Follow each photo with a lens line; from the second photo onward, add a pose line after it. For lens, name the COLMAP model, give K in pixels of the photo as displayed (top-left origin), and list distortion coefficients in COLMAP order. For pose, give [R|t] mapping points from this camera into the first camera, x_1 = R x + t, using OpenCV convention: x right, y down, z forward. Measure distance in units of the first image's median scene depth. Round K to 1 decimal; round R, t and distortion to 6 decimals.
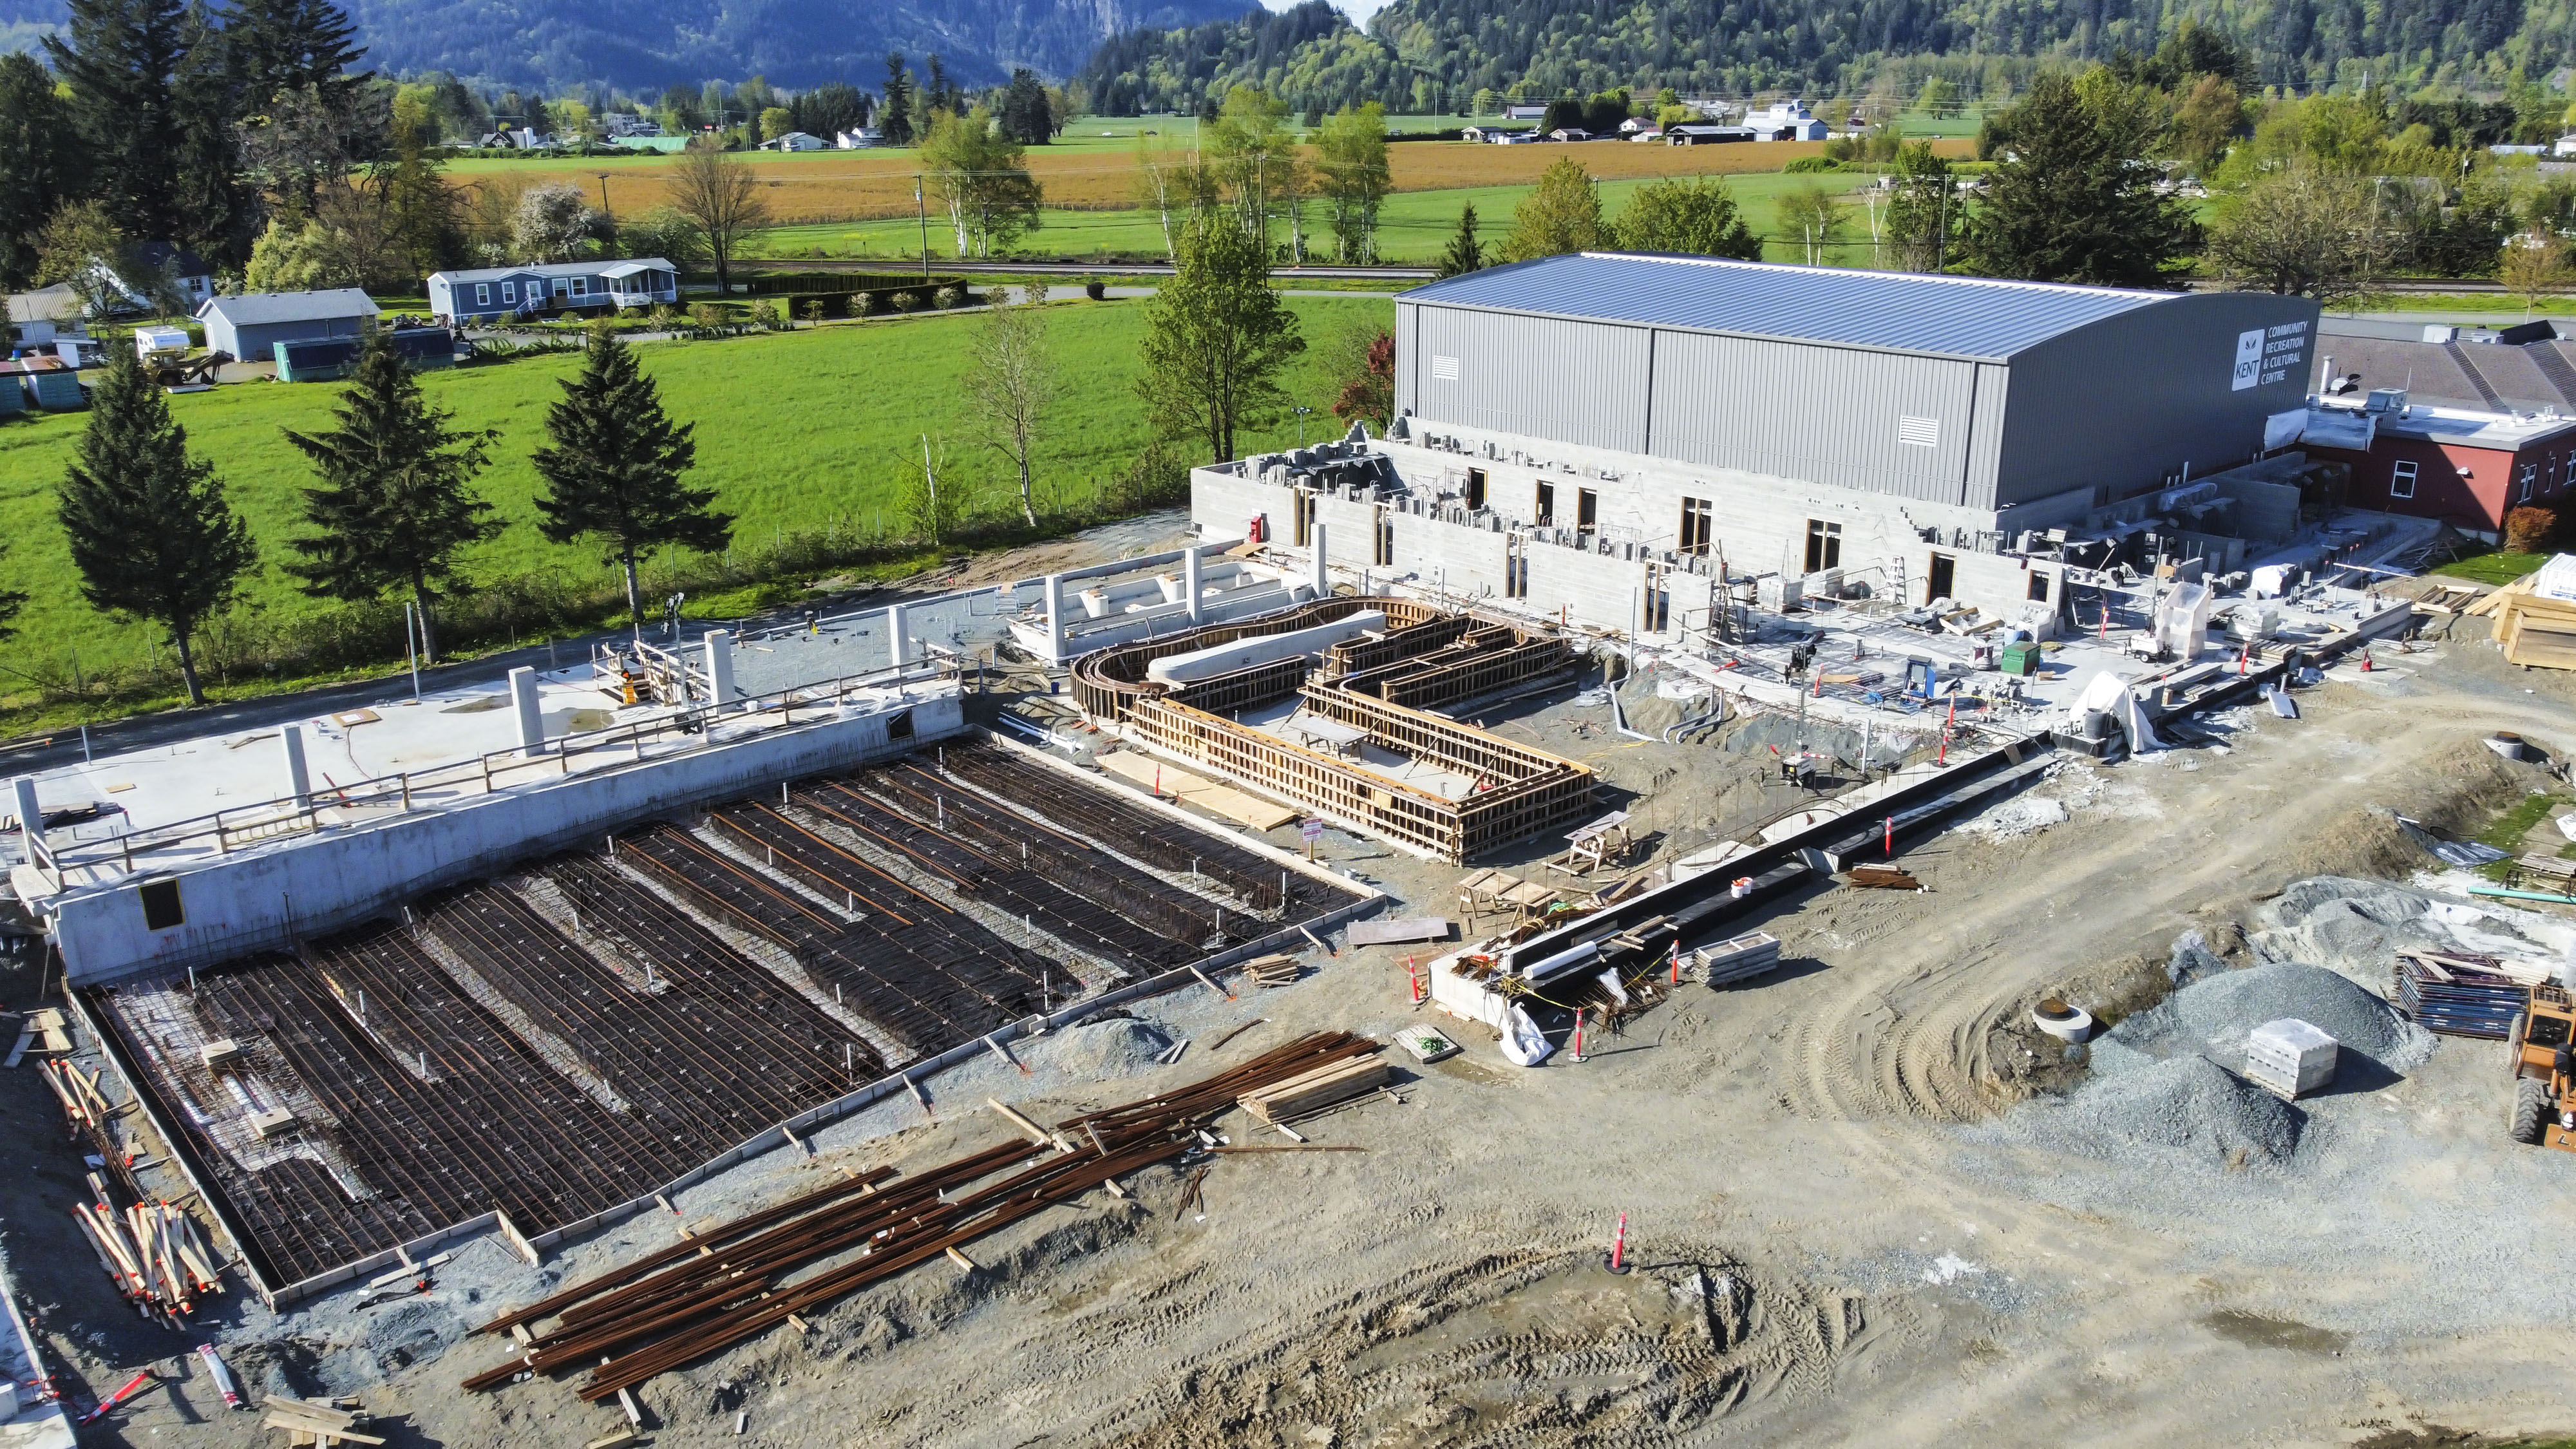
lens RADIAL K [[1949.6, 0, 1288.0], [0, 1949.6, 724.5], [0, 0, 1]] dist [-0.004220, 0.001562]
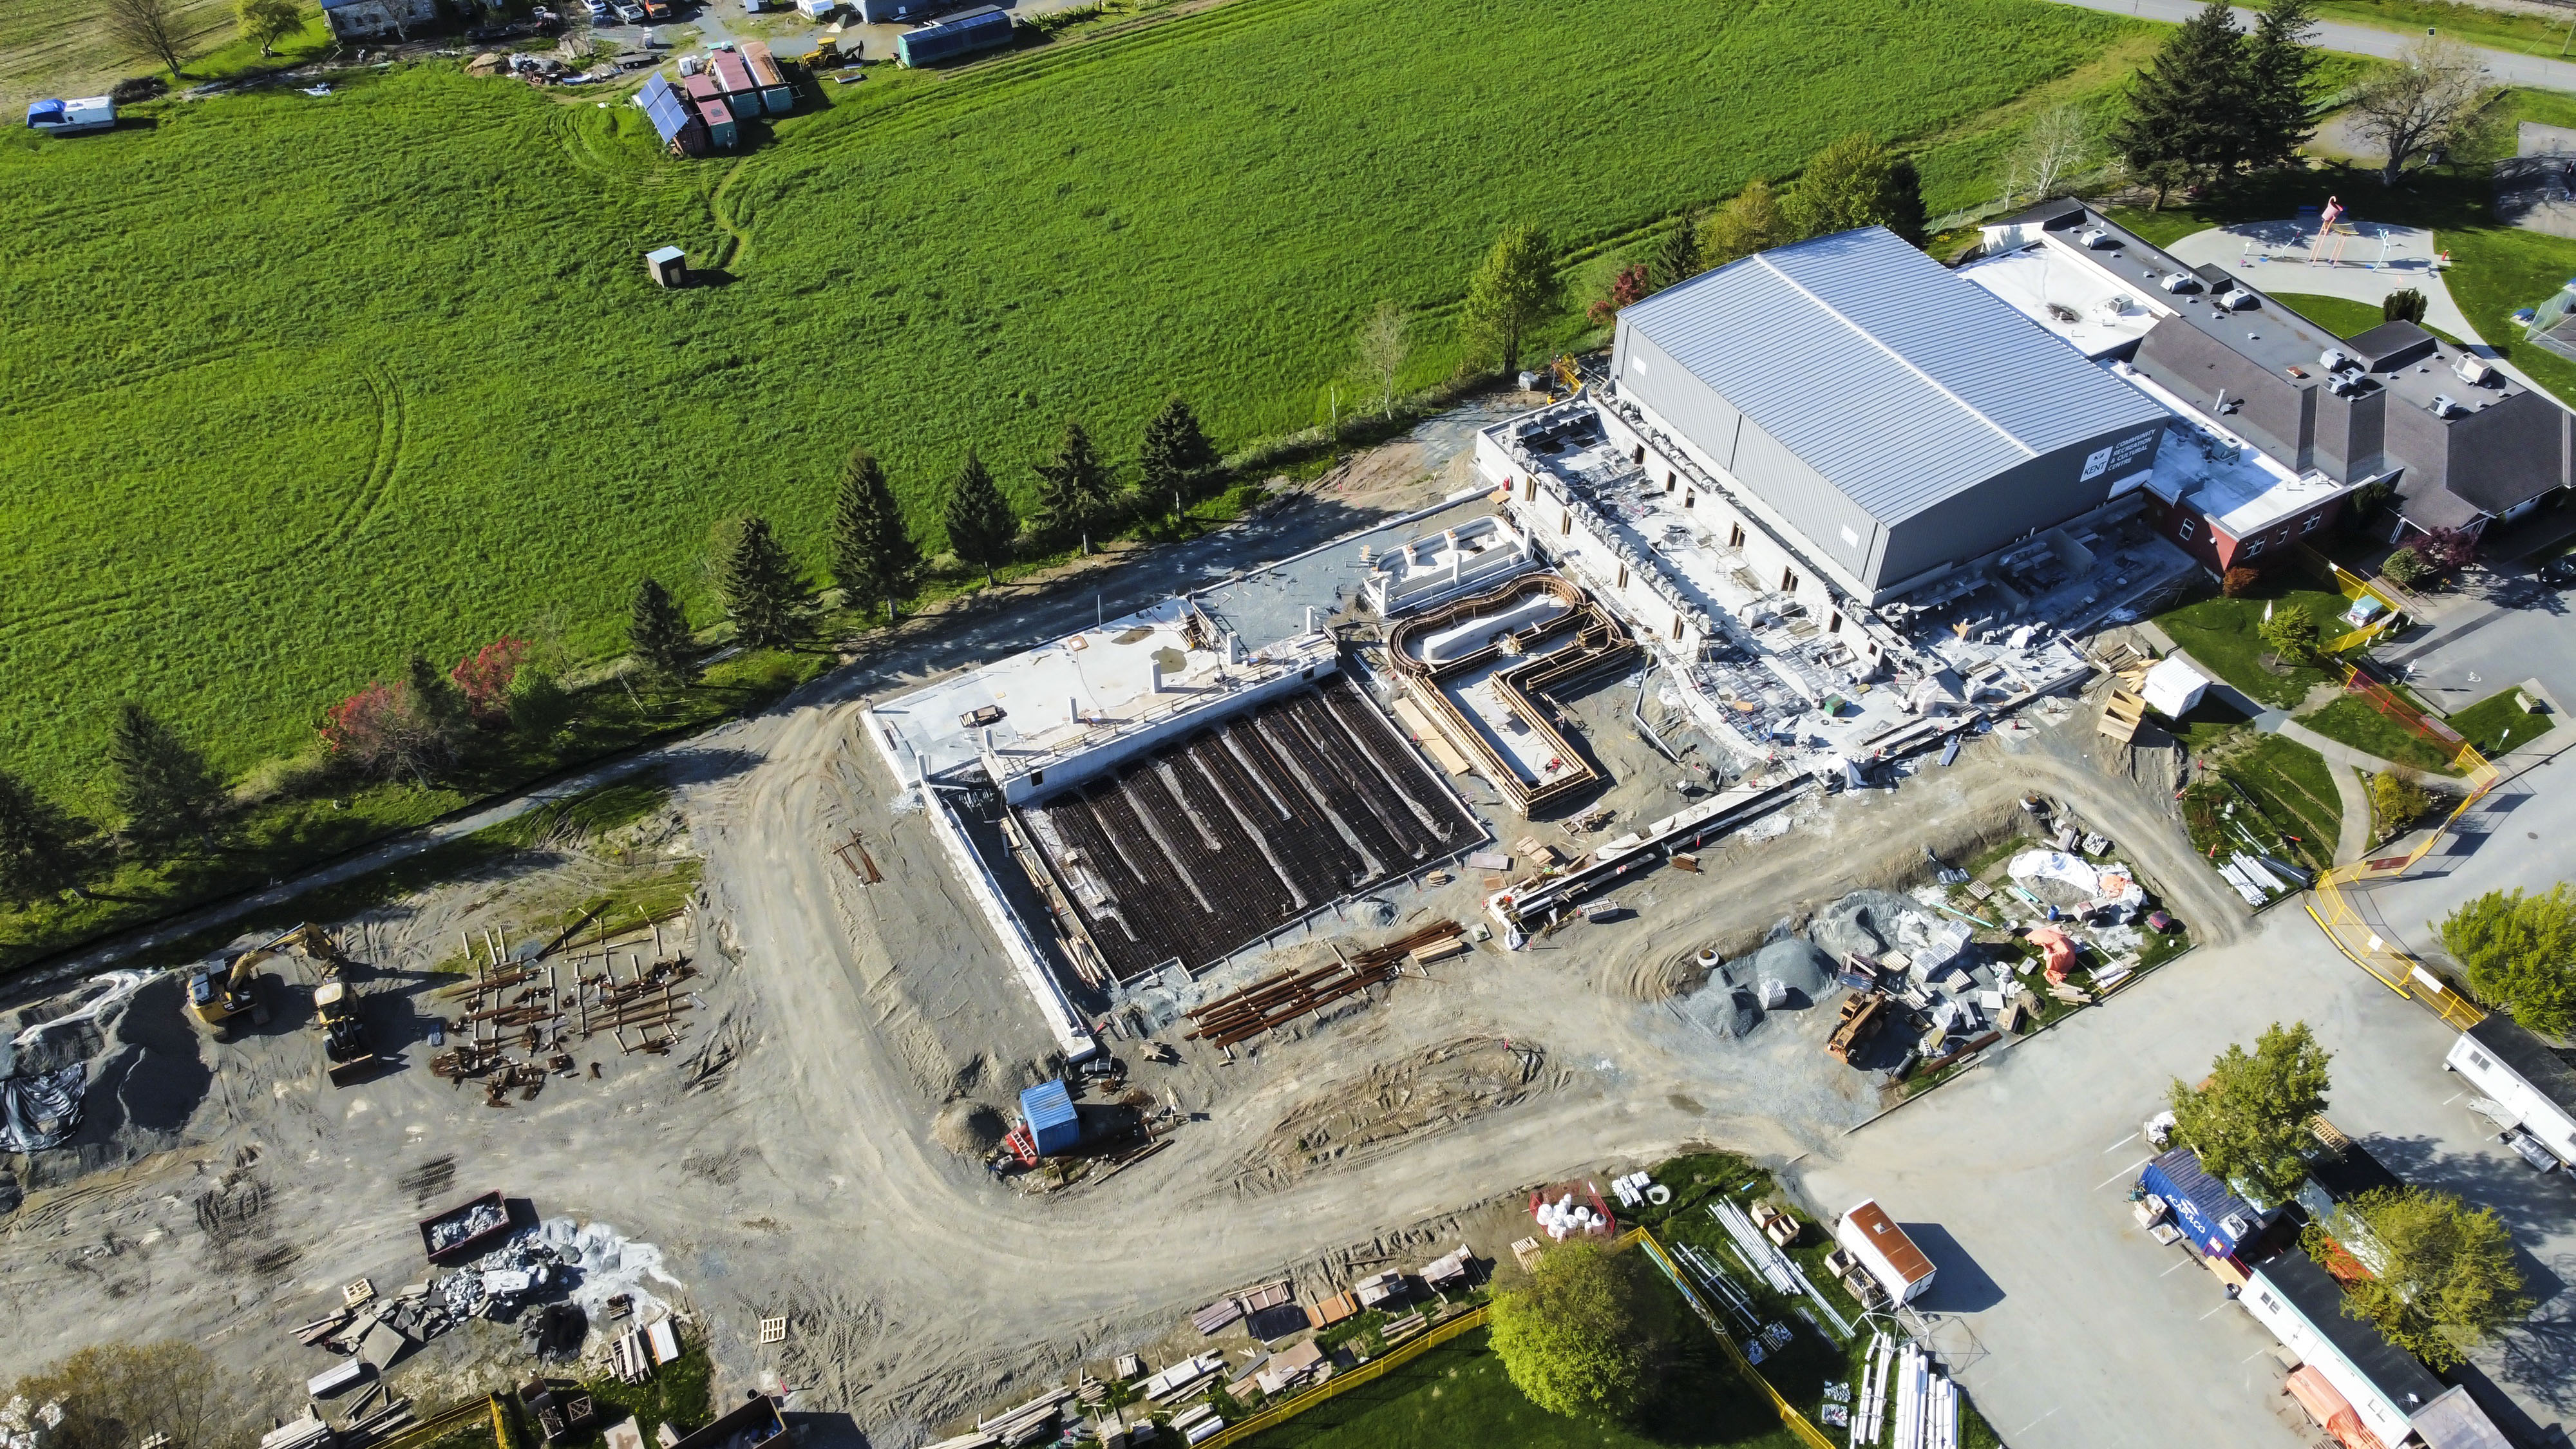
lens RADIAL K [[1950.4, 0, 1286.2], [0, 1950.4, 732.8], [0, 0, 1]] dist [-0.001652, -0.004255]
pose [[0.977282, 0.148148, -0.151568, 0.122700], [-0.065835, 0.891945, 0.447325, -0.914733], [0.201461, -0.427184, 0.881435, -0.984187]]
